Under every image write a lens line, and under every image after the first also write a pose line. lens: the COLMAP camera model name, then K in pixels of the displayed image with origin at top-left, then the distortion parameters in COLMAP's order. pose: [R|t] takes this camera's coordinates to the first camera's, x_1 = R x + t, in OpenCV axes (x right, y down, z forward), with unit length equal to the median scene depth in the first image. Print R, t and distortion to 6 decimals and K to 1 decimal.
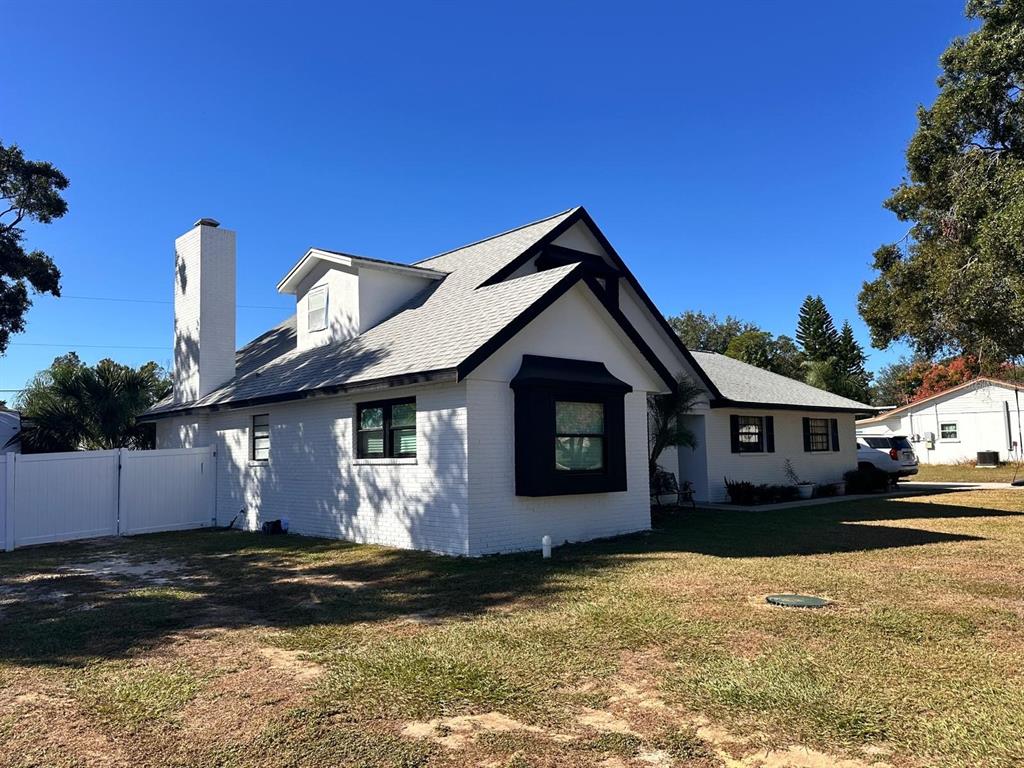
lens RADIAL K [[781.9, 0, 512.0], [0, 781.9, 384.0], [0, 0, 1]] dist [0.184087, -0.342112]
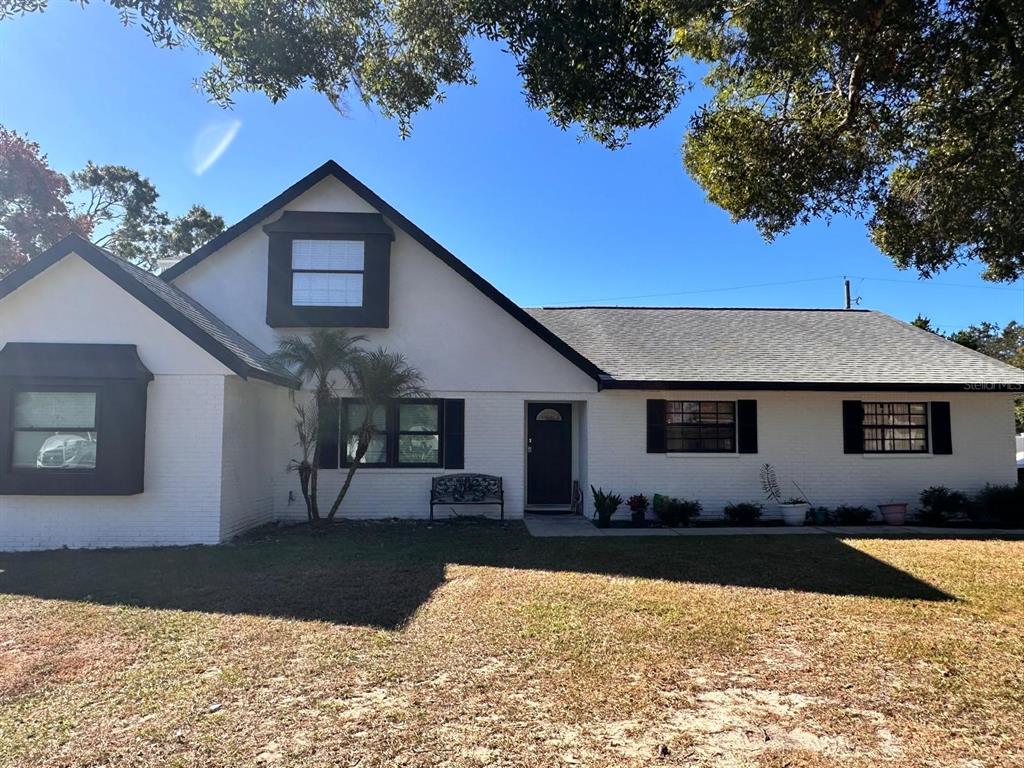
lens RADIAL K [[781.9, 0, 512.0], [0, 781.9, 384.0], [0, 0, 1]] dist [0.184087, -0.342112]
pose [[0.792717, -0.043735, -0.608018, 0.586448], [0.043833, 0.998931, -0.014705, 0.027828], [0.608011, -0.014994, 0.793787, 0.343953]]
